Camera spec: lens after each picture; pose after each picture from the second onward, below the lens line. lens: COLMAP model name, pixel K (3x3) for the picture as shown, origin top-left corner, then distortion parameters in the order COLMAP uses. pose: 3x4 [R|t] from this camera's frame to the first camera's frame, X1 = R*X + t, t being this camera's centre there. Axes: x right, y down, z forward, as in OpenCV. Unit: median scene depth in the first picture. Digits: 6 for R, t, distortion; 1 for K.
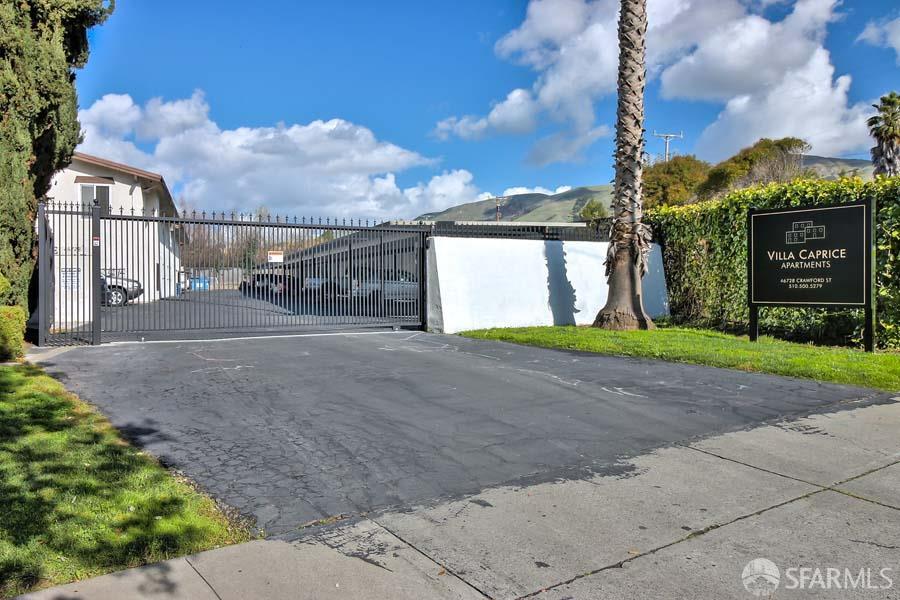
lens RADIAL K [[721.3, 0, 443.8], [0, 721.3, 294.1], [0, 0, 1]] dist [0.004414, -0.007580]
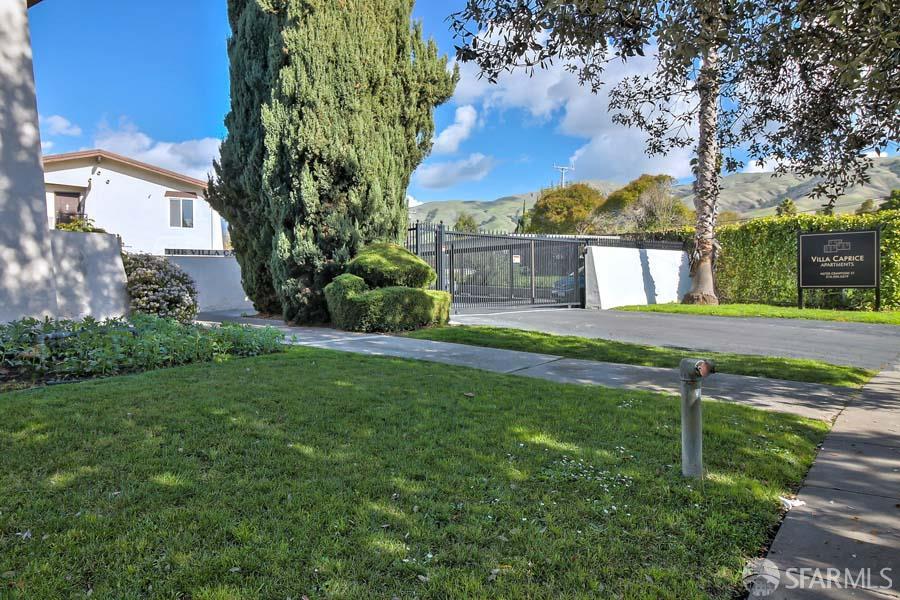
lens RADIAL K [[609.3, 0, 450.3], [0, 609.3, 296.9], [0, 0, 1]] dist [-0.005198, 0.000210]
pose [[0.976478, -0.010055, 0.215383, -0.588696], [0.008085, 0.999917, 0.010024, 0.012383], [-0.215466, -0.008047, 0.976478, -0.190750]]
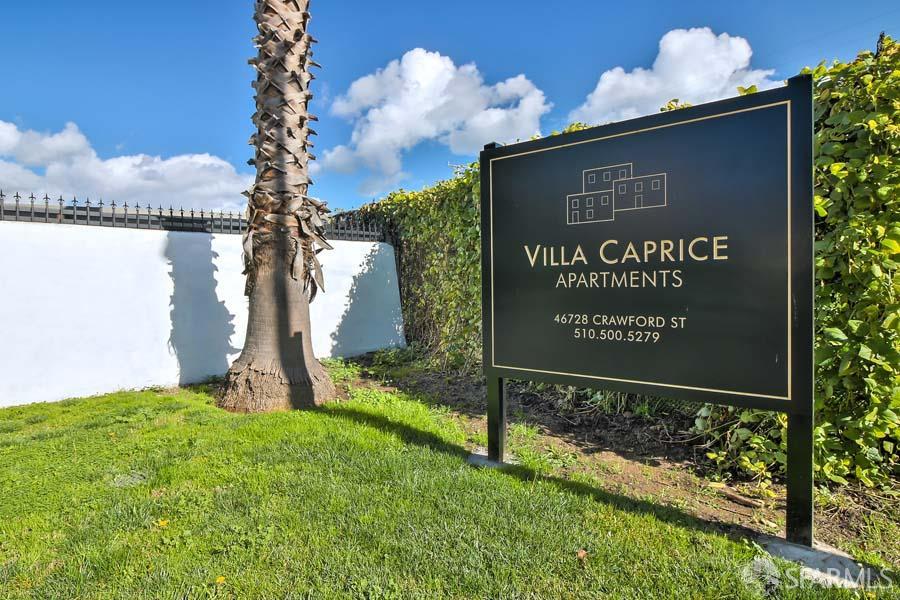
lens RADIAL K [[526.7, 0, 450.7], [0, 526.7, 301.3], [0, 0, 1]] dist [0.003443, -0.000881]
pose [[0.965298, -0.013521, 0.260802, 0.276525], [0.008506, 0.999757, 0.020350, -0.028360], [-0.261014, -0.017426, 0.965178, 0.604983]]
